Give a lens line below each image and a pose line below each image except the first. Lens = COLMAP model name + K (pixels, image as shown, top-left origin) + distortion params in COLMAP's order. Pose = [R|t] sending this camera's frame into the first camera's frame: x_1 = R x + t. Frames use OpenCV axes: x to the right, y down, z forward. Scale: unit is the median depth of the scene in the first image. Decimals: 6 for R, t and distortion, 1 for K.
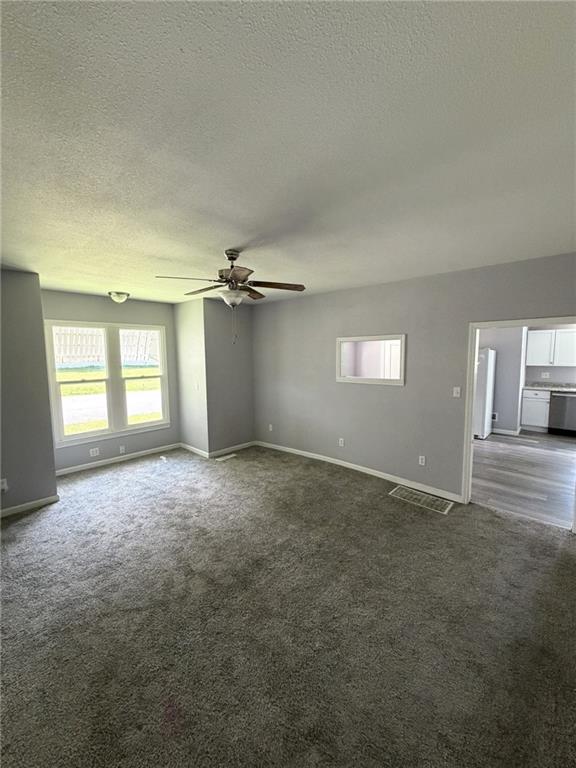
lens RADIAL K [[305.9, 0, 287.9], [0, 305.9, 383.3], [0, 0, 1]] dist [-0.000680, 0.000137]
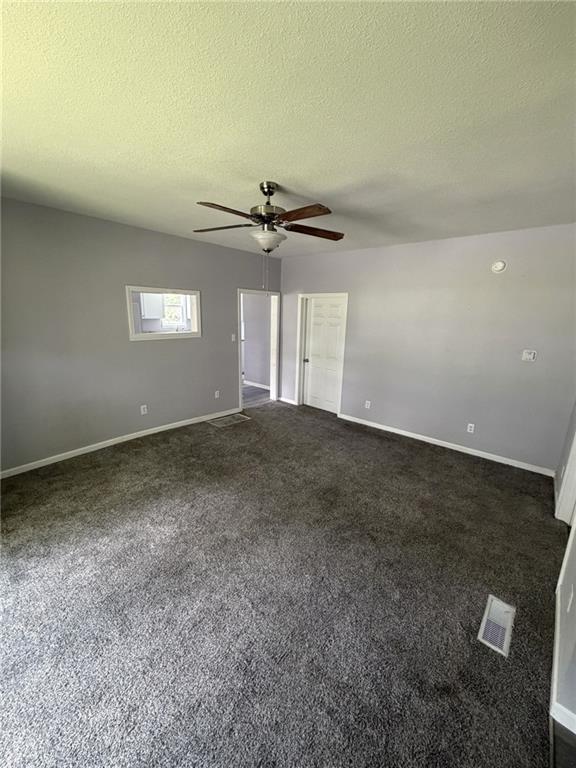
lens RADIAL K [[305.9, 0, 285.1], [0, 305.9, 383.3], [0, 0, 1]] dist [-0.000680, 0.000137]
pose [[-0.013588, -0.218738, 0.975689, -0.767382], [0.068274, 0.973299, 0.219153, -0.052455], [-0.997574, 0.069592, 0.001709, 0.673705]]
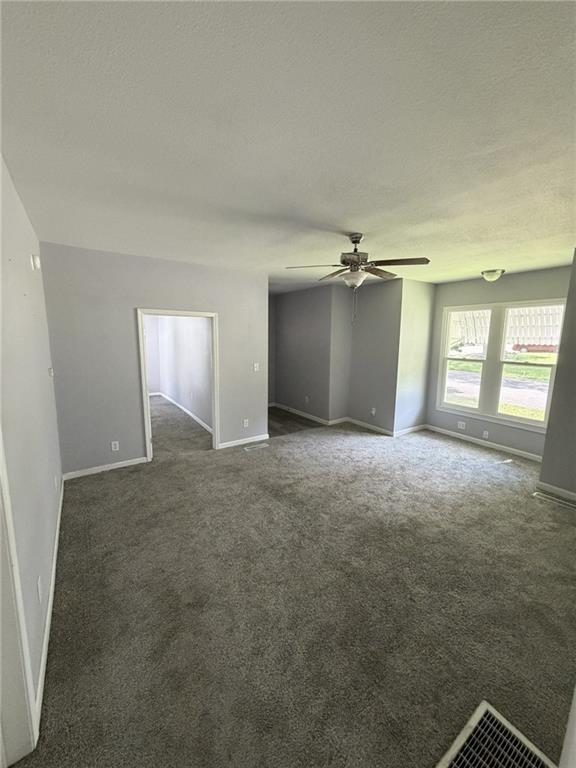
lens RADIAL K [[305.9, 0, 286.7], [0, 305.9, 381.8], [0, 0, 1]] dist [-0.000680, 0.000137]
pose [[-0.246629, 0.149611, -0.957492, 0.647797], [-0.108452, 0.977544, 0.180680, -0.067262], [0.963022, 0.148403, -0.224865, 0.733005]]
